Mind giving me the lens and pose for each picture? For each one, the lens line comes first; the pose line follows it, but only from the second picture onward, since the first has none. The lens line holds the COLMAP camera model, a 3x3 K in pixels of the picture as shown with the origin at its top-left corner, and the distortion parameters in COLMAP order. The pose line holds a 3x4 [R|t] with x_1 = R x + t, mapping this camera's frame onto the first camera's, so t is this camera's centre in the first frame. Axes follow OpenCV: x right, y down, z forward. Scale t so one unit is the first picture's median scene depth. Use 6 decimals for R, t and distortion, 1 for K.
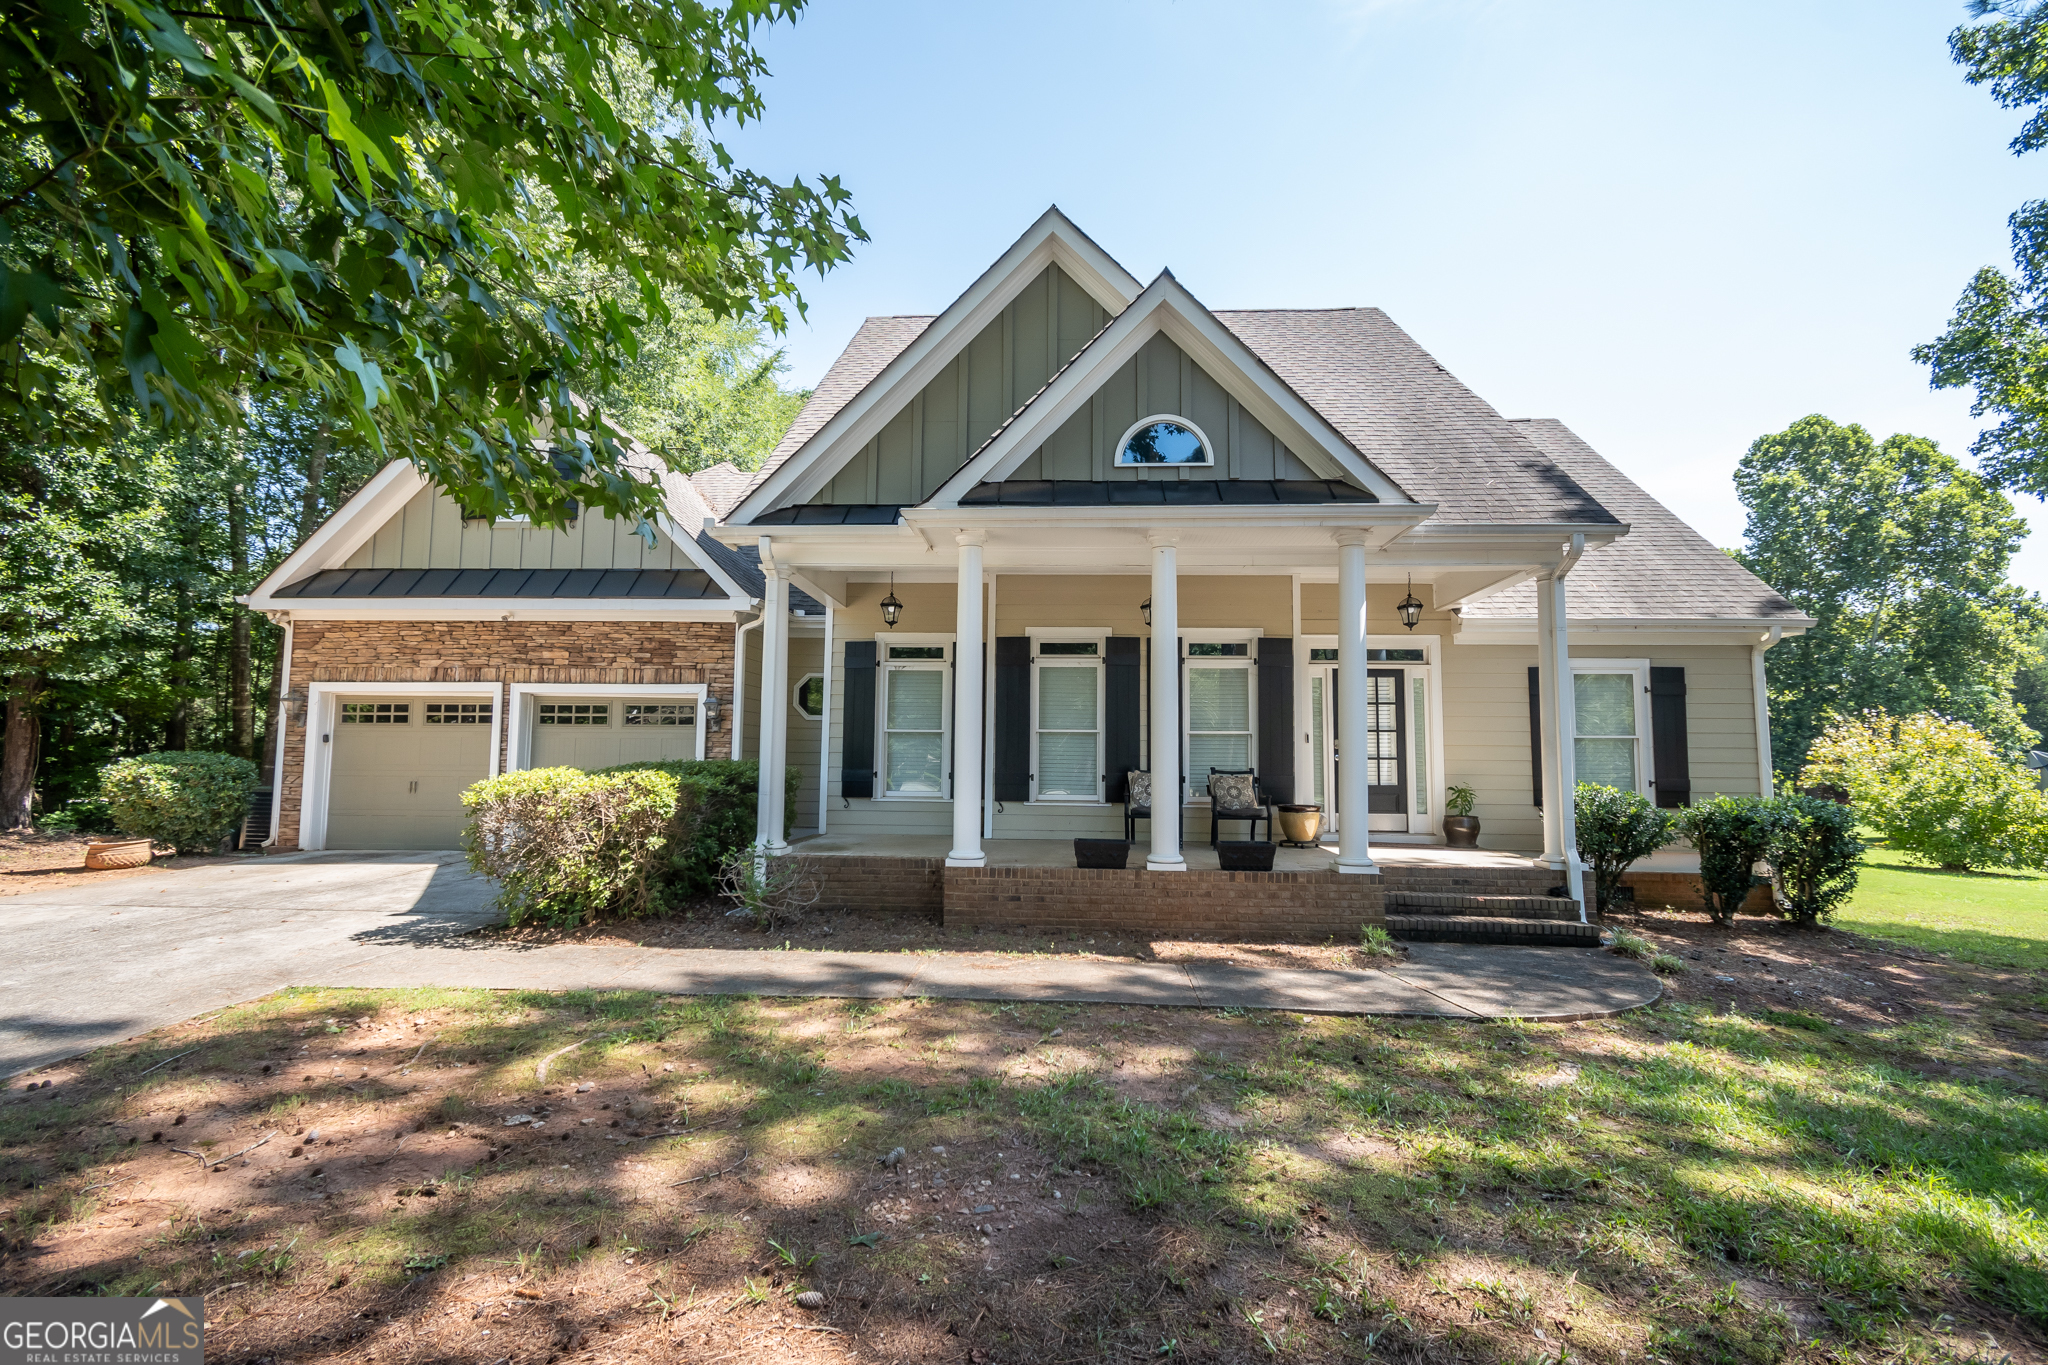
lens RADIAL K [[927.7, 0, 1024.0], [0, 927.7, 682.5], [0, 0, 1]] dist [0.001037, 0.000889]
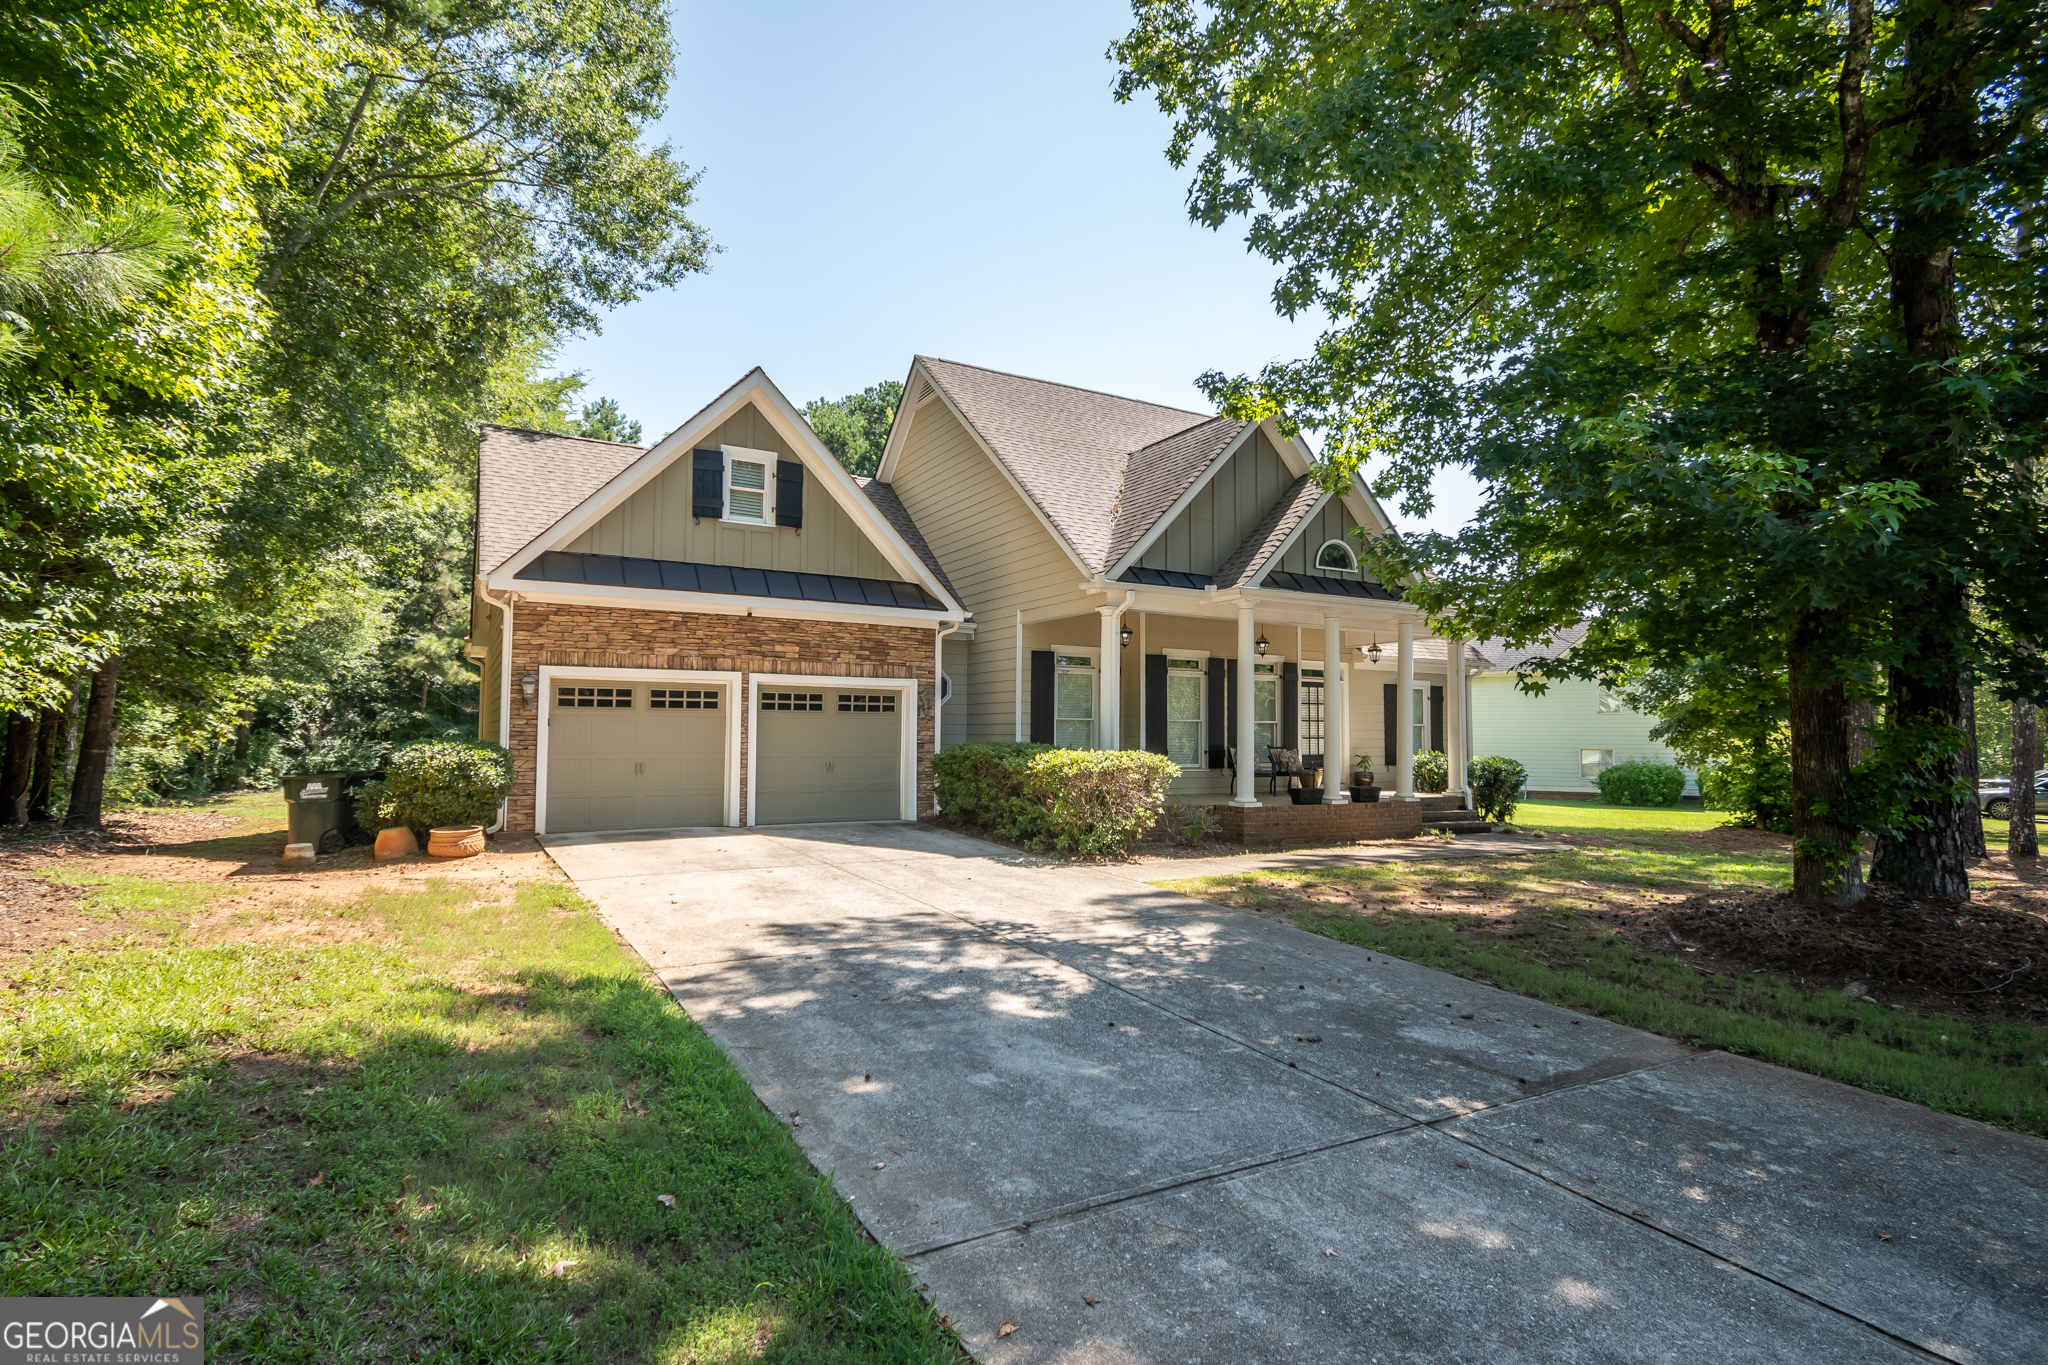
lens RADIAL K [[986.6, 0, 1024.0], [0, 986.6, 682.5], [0, 0, 1]] dist [0.045434, 0.008219]
pose [[0.845324, 0.024732, 0.533682, -1.003760], [-0.042333, 0.998888, 0.020762, -0.029036], [-0.532575, -0.040143, 0.845431, -0.189091]]
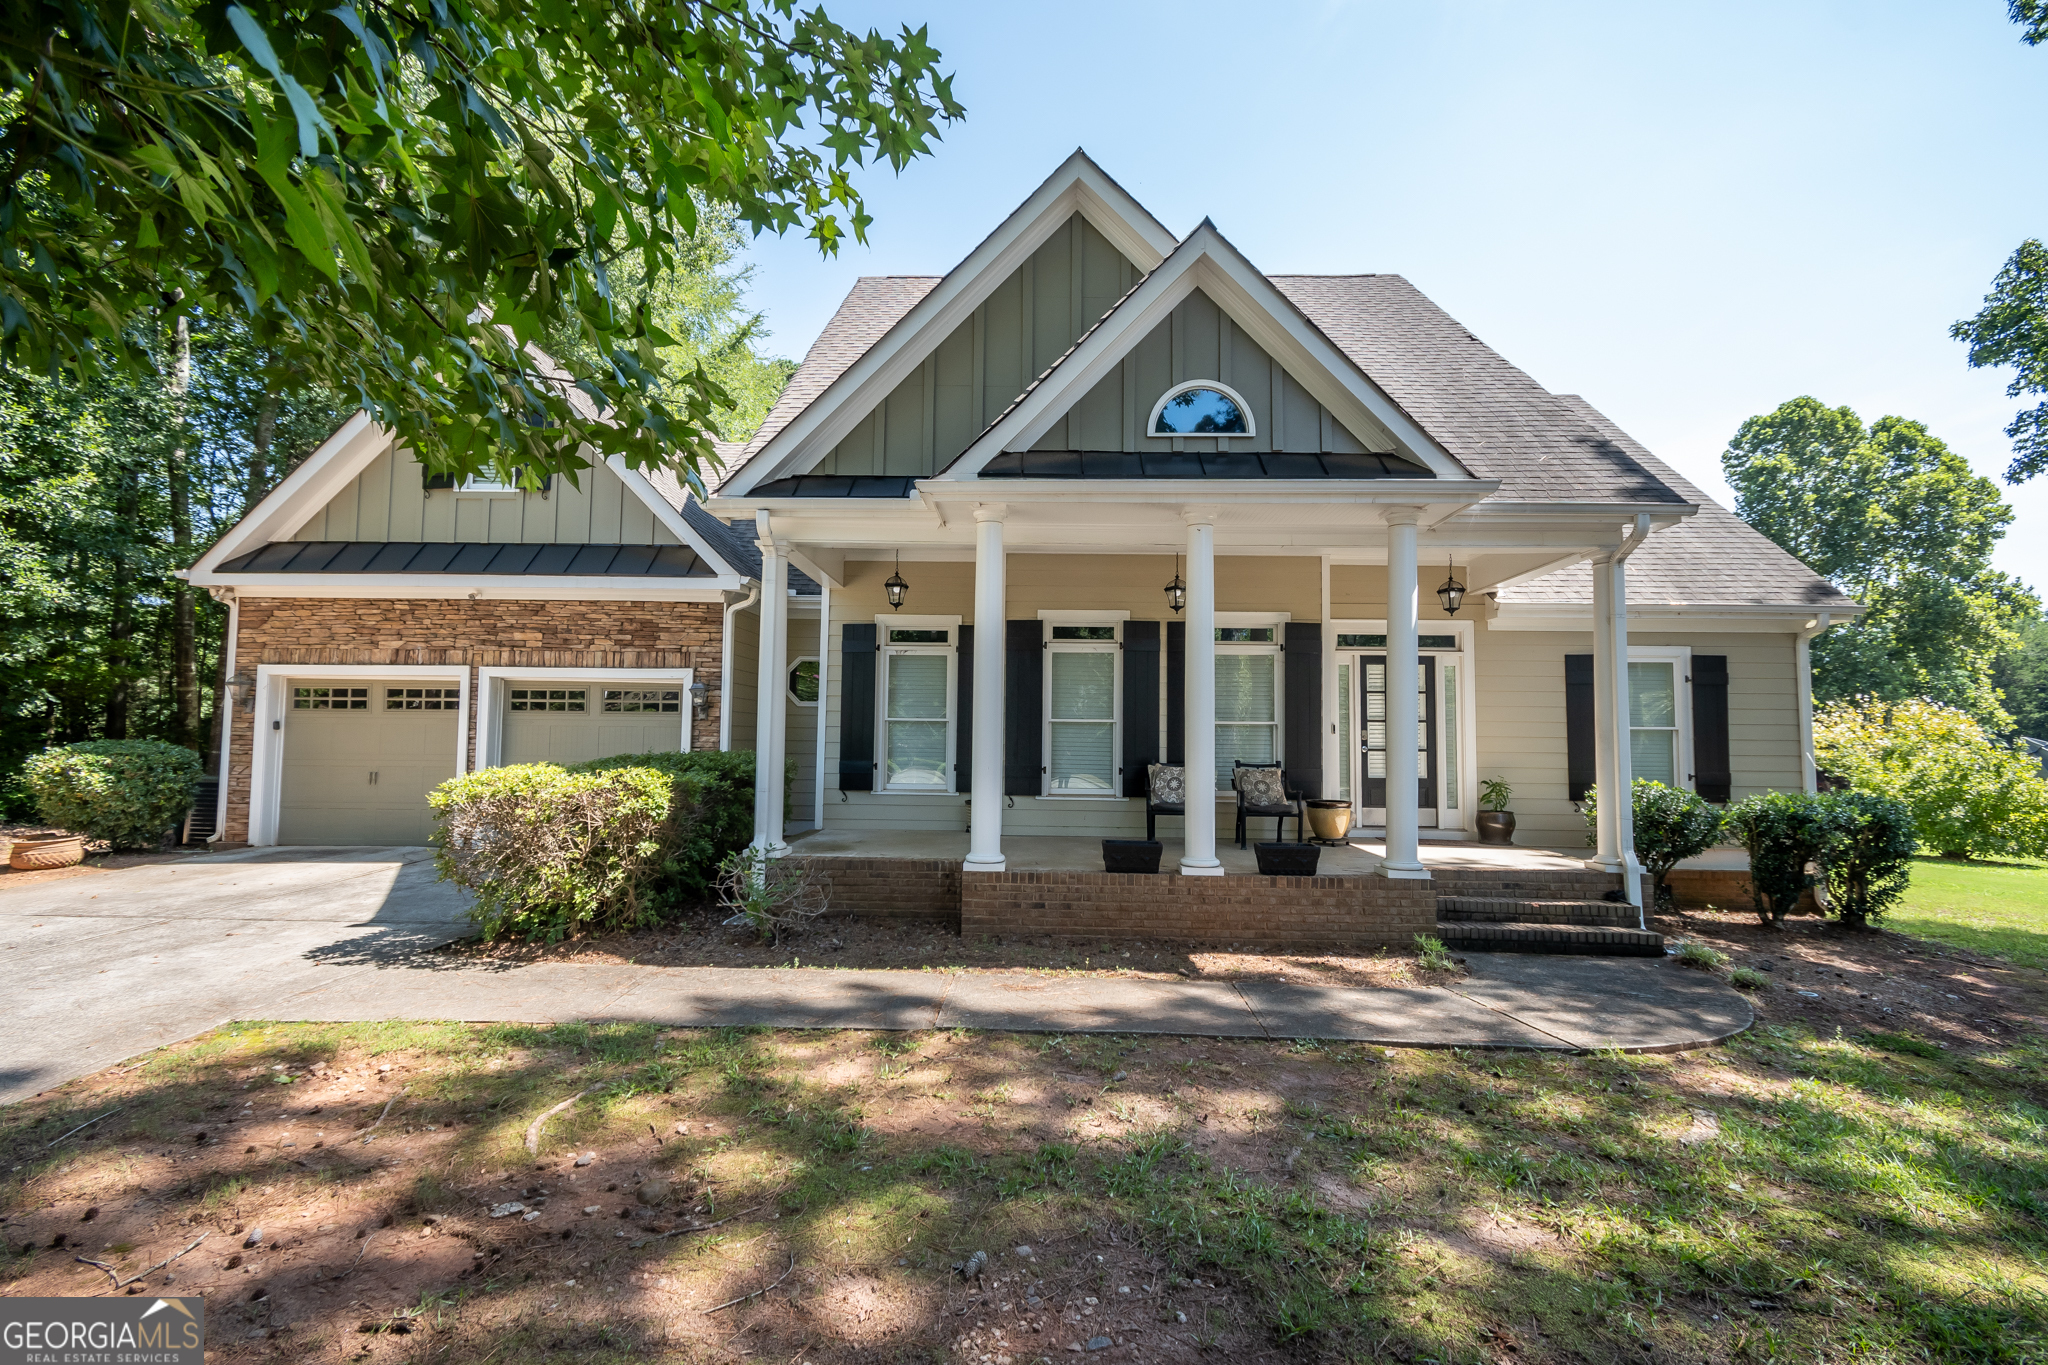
lens RADIAL K [[936.3, 0, 1024.0], [0, 936.3, 682.5], [0, 0, 1]] dist [0.002358, -0.000772]
pose [[0.999654, 0.003660, 0.026055, -0.036729], [-0.004234, 0.999749, 0.022006, -0.006979], [-0.025968, -0.022108, 0.999418, 0.055381]]
